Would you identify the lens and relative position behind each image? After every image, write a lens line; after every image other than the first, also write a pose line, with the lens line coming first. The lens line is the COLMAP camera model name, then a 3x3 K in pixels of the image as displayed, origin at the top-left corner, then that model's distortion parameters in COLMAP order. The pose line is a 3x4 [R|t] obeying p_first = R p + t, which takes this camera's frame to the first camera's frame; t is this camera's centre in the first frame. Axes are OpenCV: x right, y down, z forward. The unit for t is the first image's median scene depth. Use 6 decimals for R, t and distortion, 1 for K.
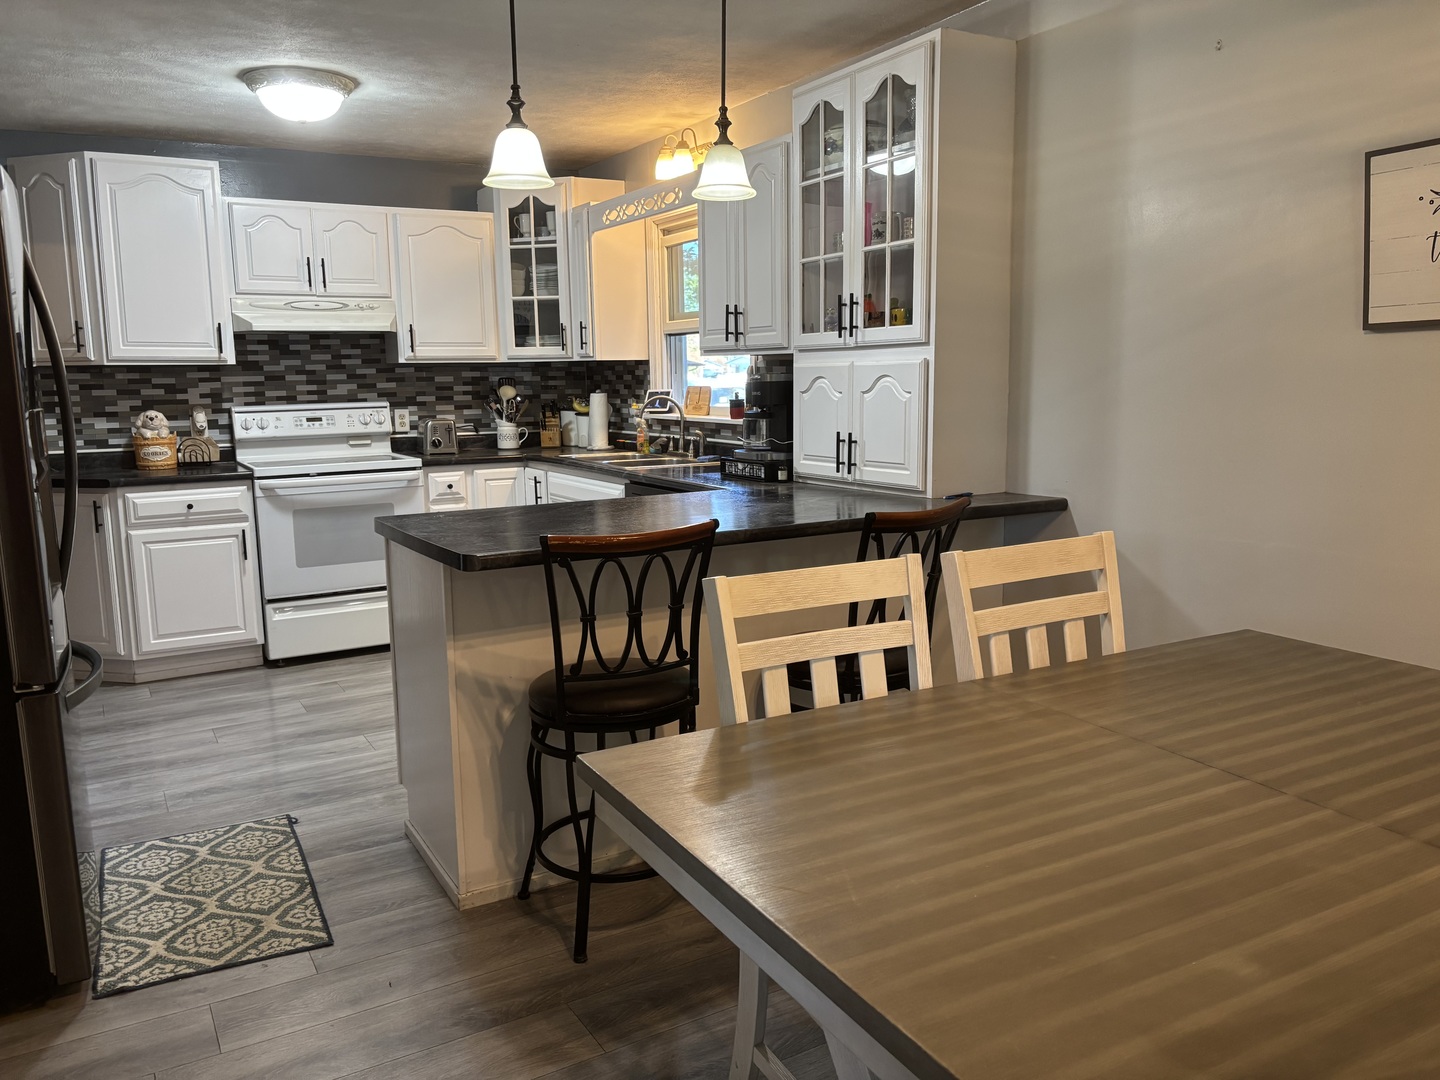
lens RADIAL K [[1091.5, 0, 706.5], [0, 1091.5, 534.1], [0, 0, 1]] dist [0.045833, -0.051573]
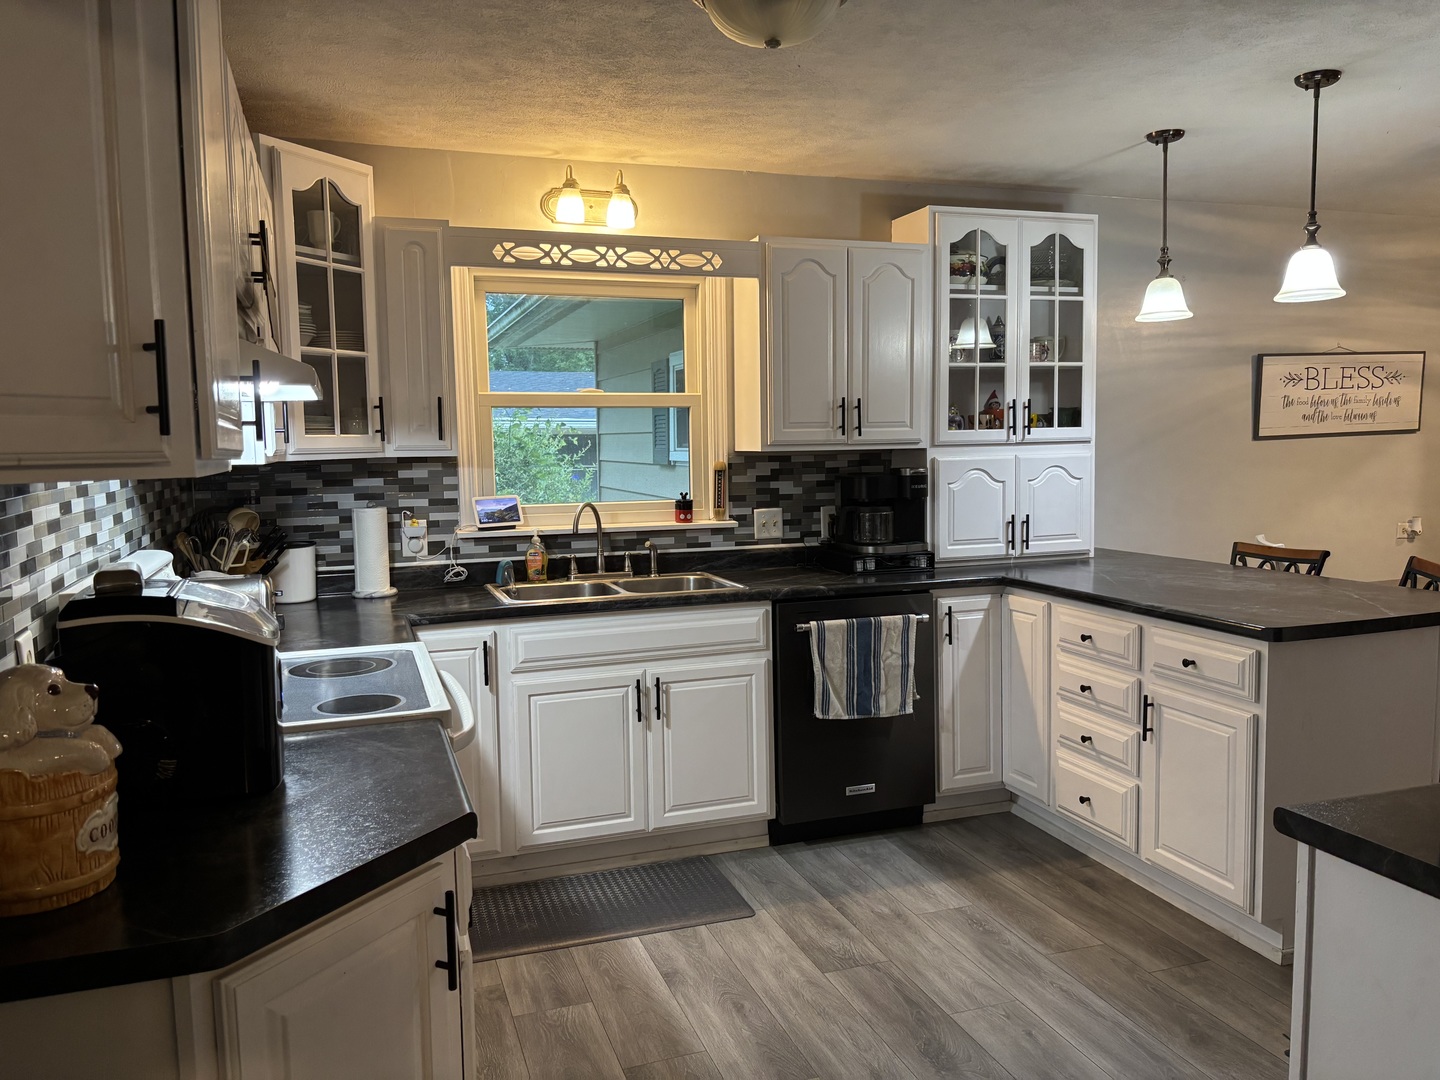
lens RADIAL K [[1091.5, 0, 717.6], [0, 1091.5, 547.4], [0, 0, 1]] dist [0.045833, -0.051573]
pose [[0.186764, -0.082213, 0.978959, -1.643402], [0.158819, 0.985911, 0.052498, -0.258989], [-0.969482, 0.145673, 0.197190, 1.636298]]
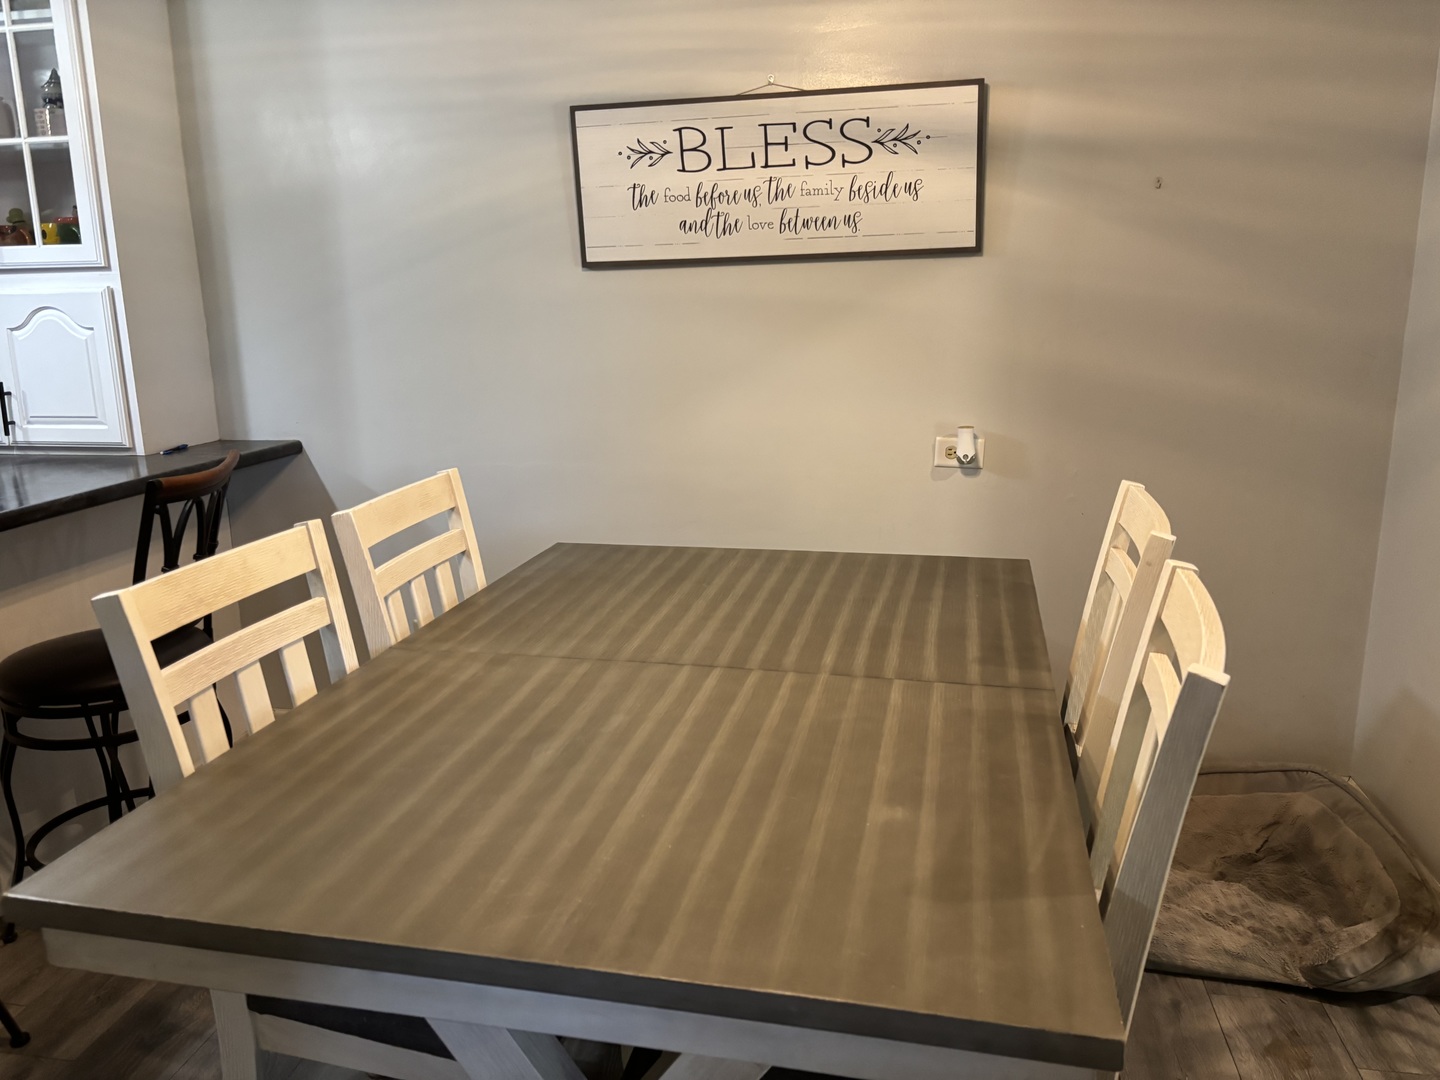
lens RADIAL K [[1091.5, 0, 711.8], [0, 1091.5, 535.2], [0, 0, 1]] dist [0.045833, -0.051573]
pose [[0.638958, -0.163779, 0.751604, -0.220965], [0.114765, 0.986433, 0.117385, -0.030162], [-0.760632, 0.011254, 0.649086, 0.171022]]
